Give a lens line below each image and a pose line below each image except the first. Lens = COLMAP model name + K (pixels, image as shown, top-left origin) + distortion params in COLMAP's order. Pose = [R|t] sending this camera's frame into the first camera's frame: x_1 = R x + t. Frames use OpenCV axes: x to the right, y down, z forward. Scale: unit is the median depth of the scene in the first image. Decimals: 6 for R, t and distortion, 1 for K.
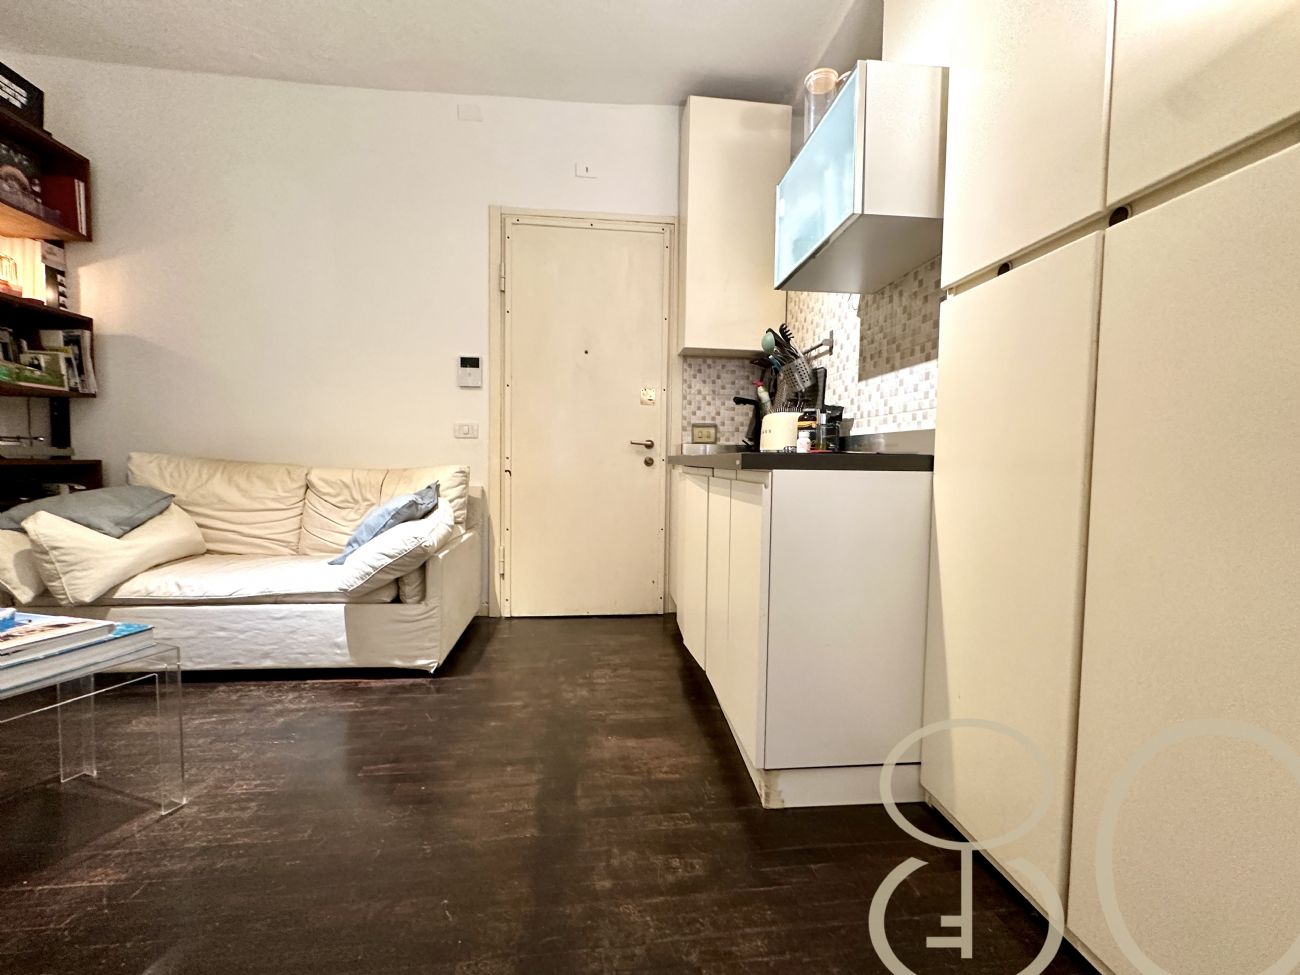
lens RADIAL K [[522.1, 0, 651.0], [0, 522.1, 487.7], [0, 0, 1]] dist [-0.004423, 0.000264]
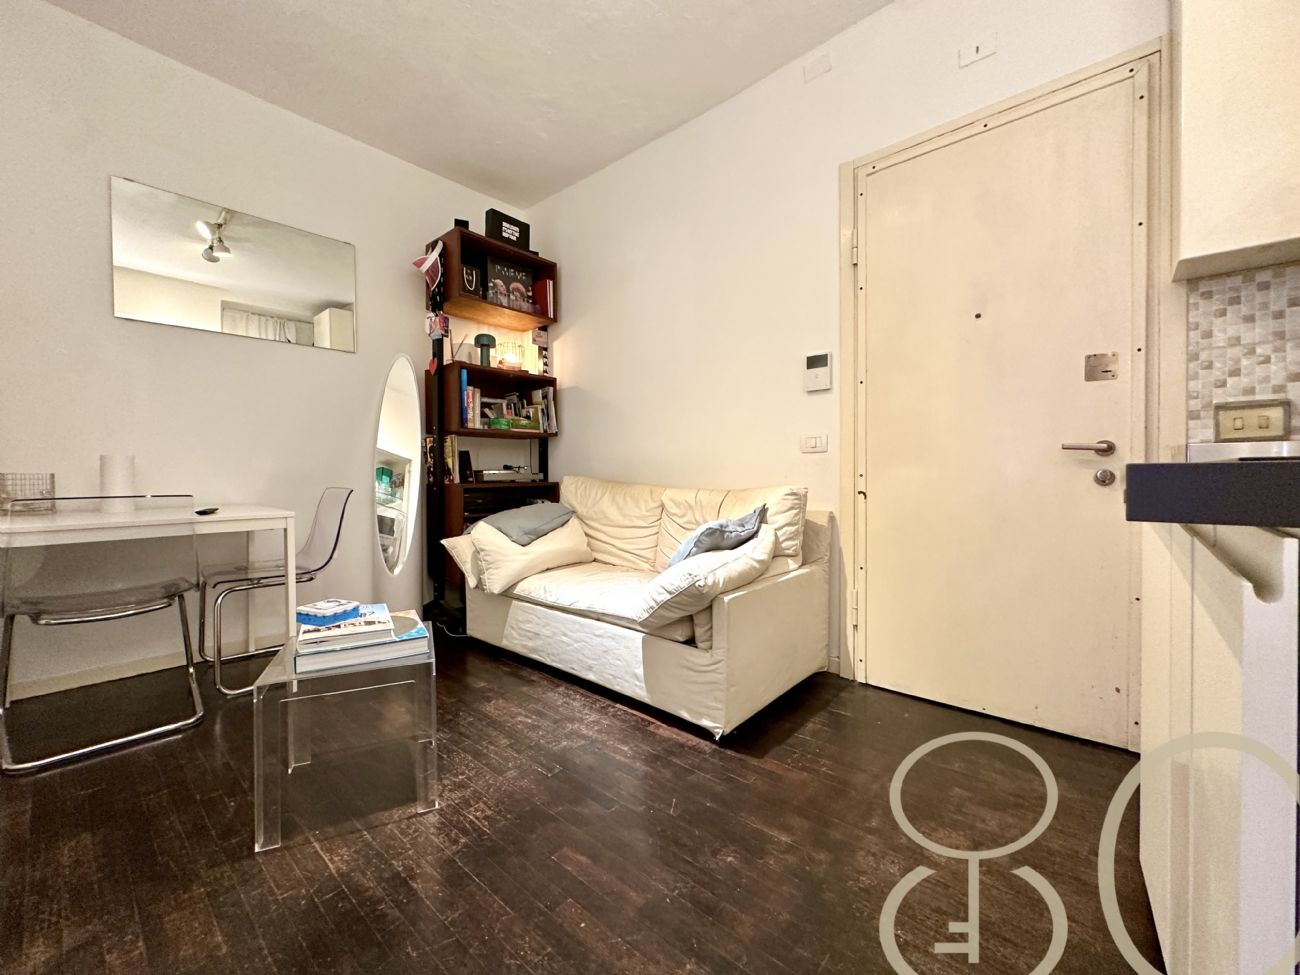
lens RADIAL K [[522.1, 0, 648.8], [0, 522.1, 481.2], [0, 0, 1]] dist [-0.004423, 0.000264]
pose [[0.674472, -0.007871, -0.738258, 0.095441], [-0.023339, 0.999216, -0.031976, -0.019451], [0.737931, 0.038798, 0.673760, 0.284829]]
